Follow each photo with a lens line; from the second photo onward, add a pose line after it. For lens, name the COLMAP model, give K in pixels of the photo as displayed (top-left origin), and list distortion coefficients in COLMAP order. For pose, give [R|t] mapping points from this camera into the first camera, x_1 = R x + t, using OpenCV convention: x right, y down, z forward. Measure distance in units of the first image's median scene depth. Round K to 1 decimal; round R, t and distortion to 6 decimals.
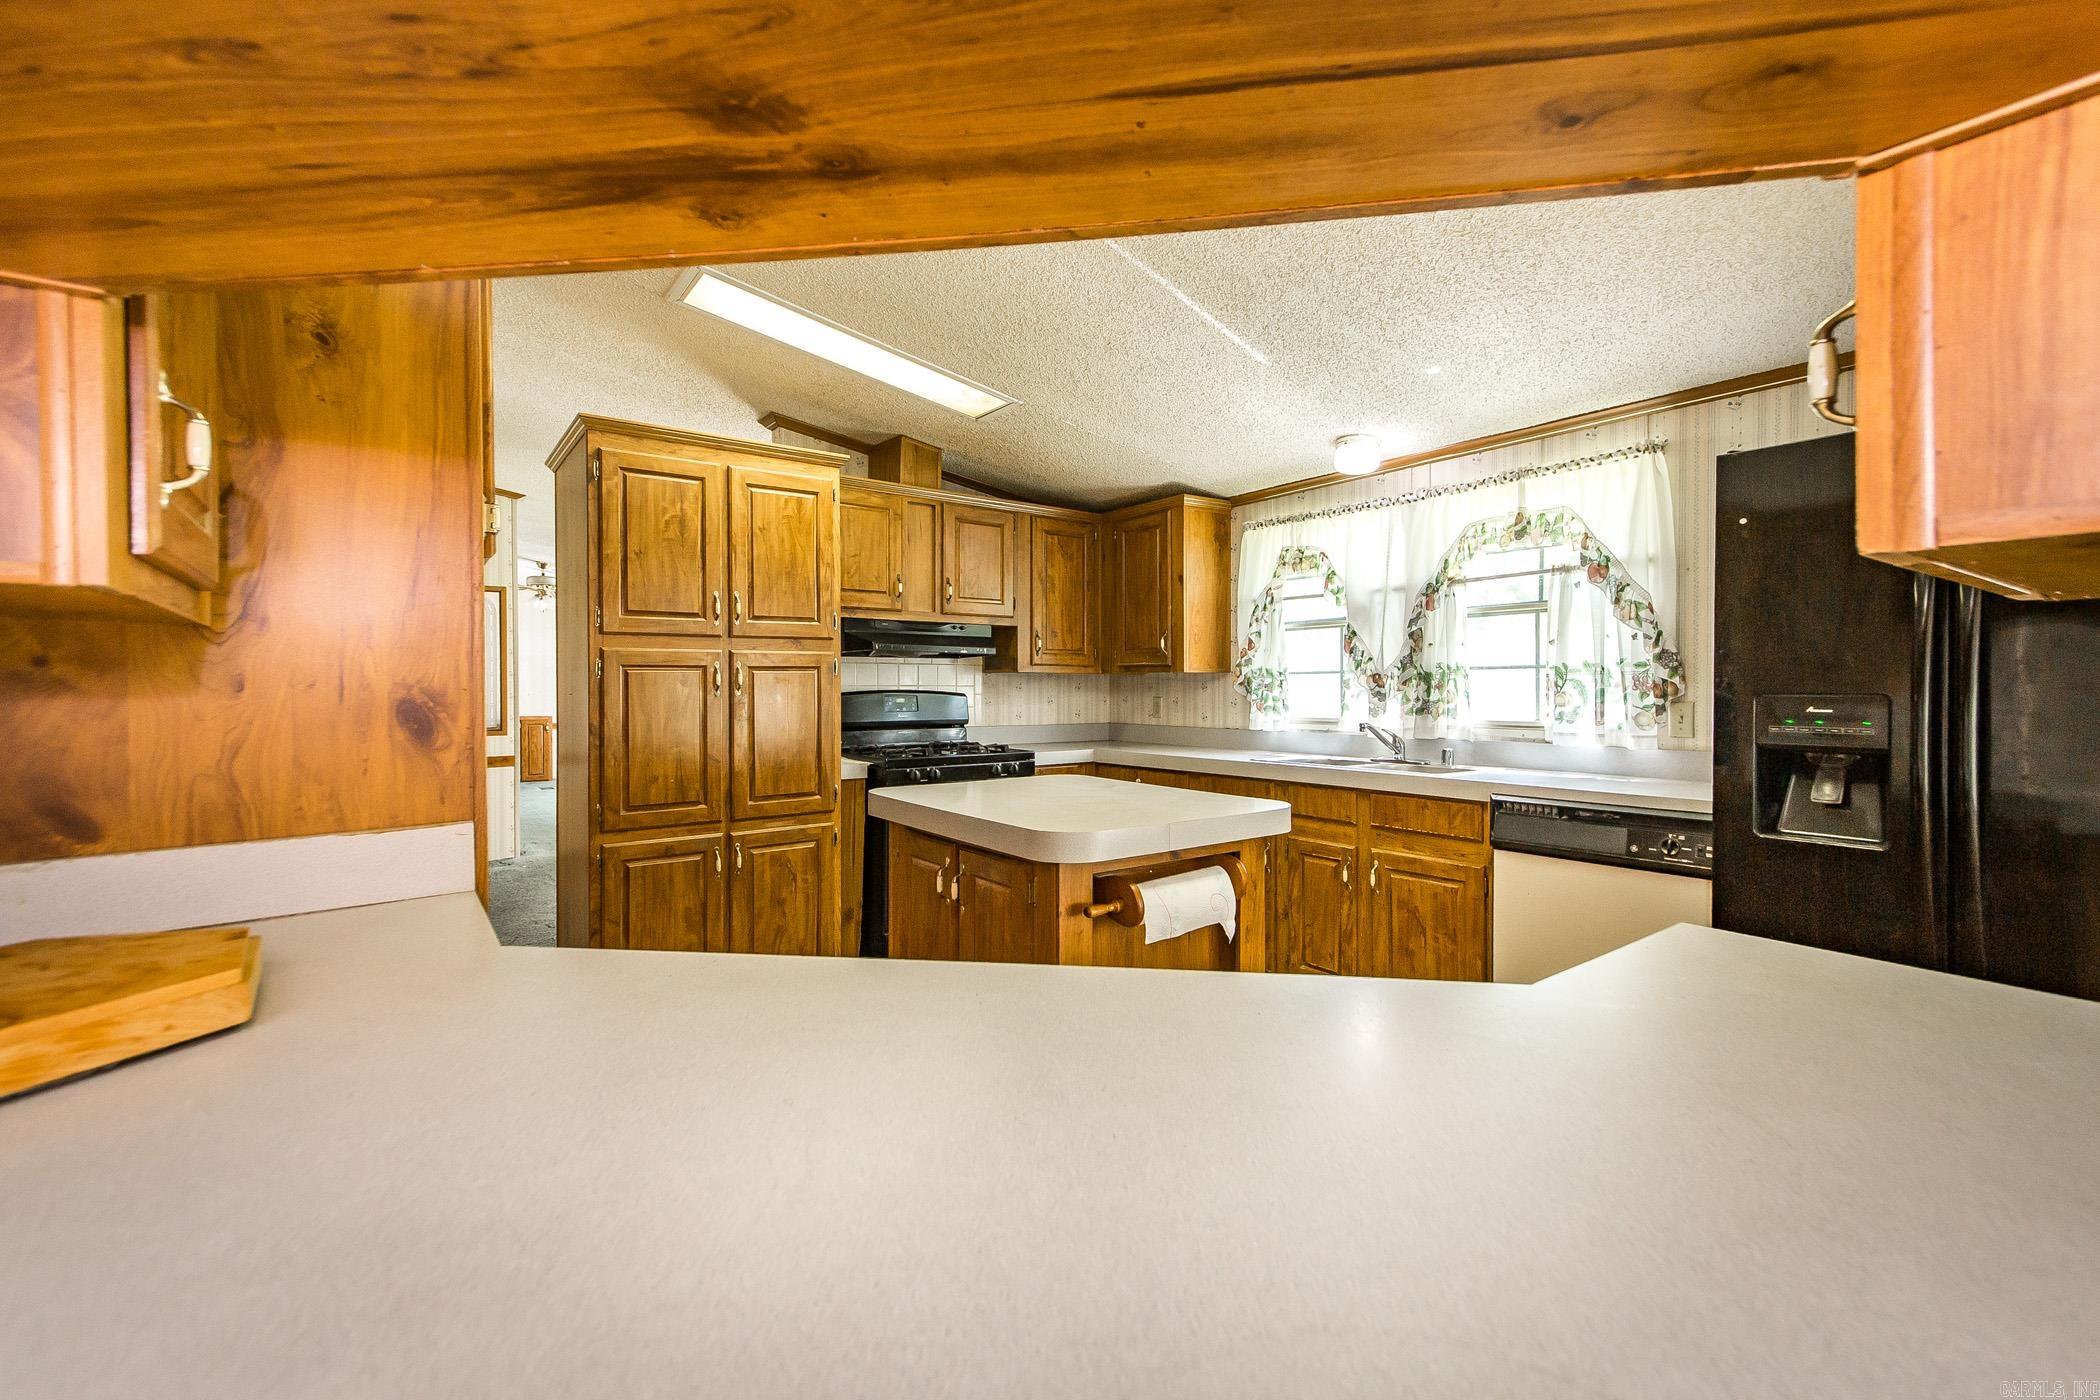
lens RADIAL K [[902.5, 0, 1054.9], [0, 902.5, 693.7], [0, 0, 1]] dist [0.008711, 0.000001]
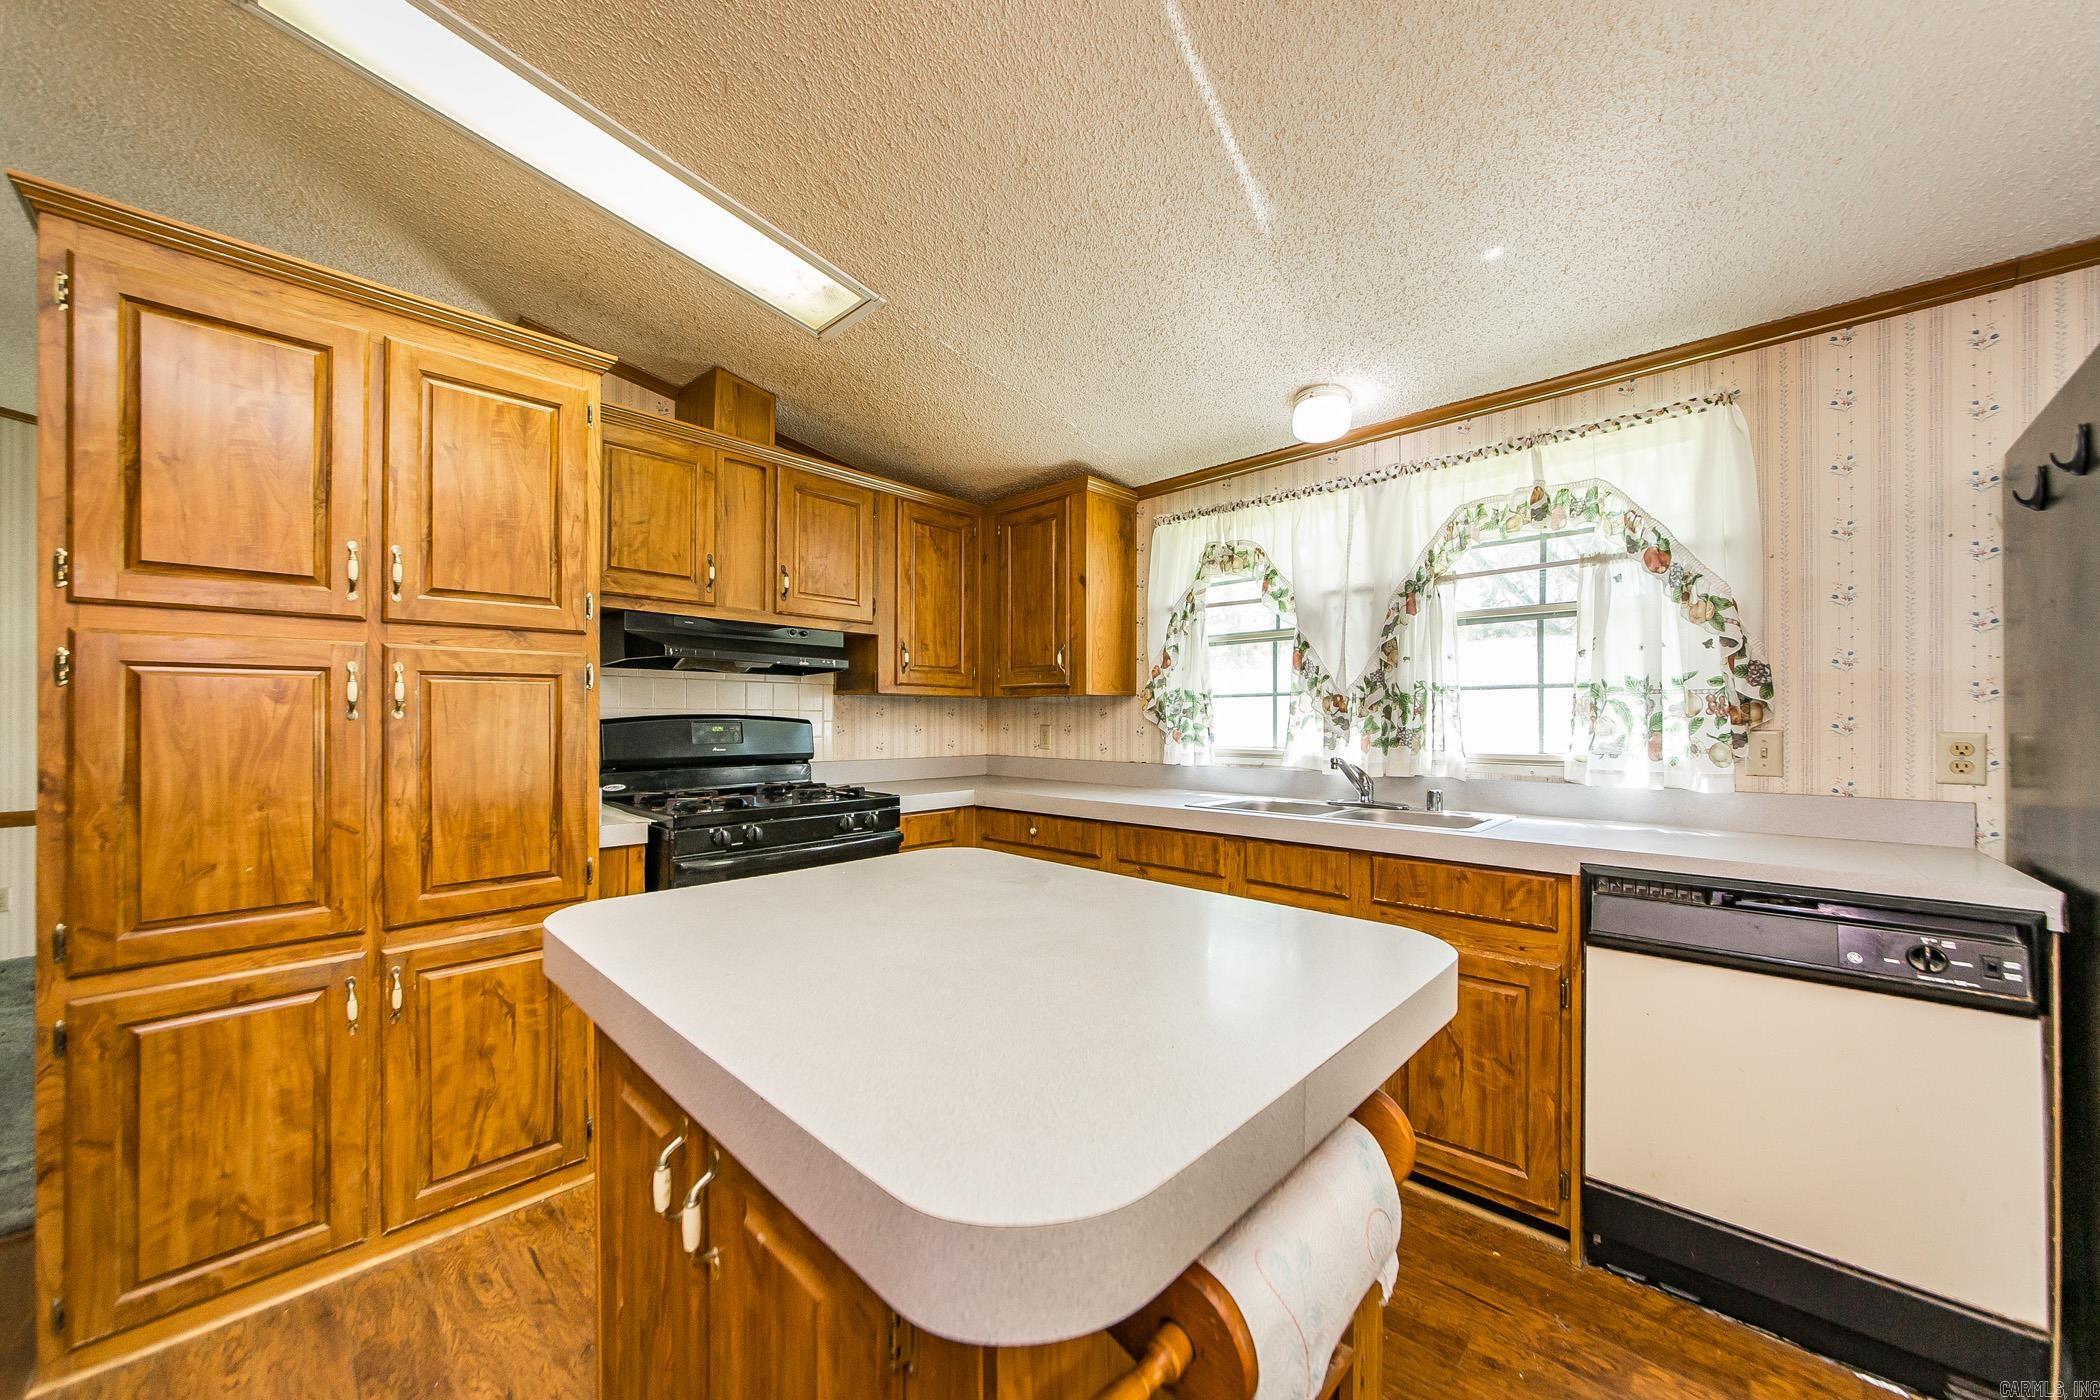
lens RADIAL K [[763.1, 0, 1046.5], [0, 763.1, 711.9], [0, 0, 1]] dist [-0.002197, -0.000127]
pose [[0.985270, 0.004078, 0.170960, -0.011288], [-0.001245, 0.999860, -0.016671, 0.004041], [-0.171004, 0.016212, 0.985137, 0.359708]]
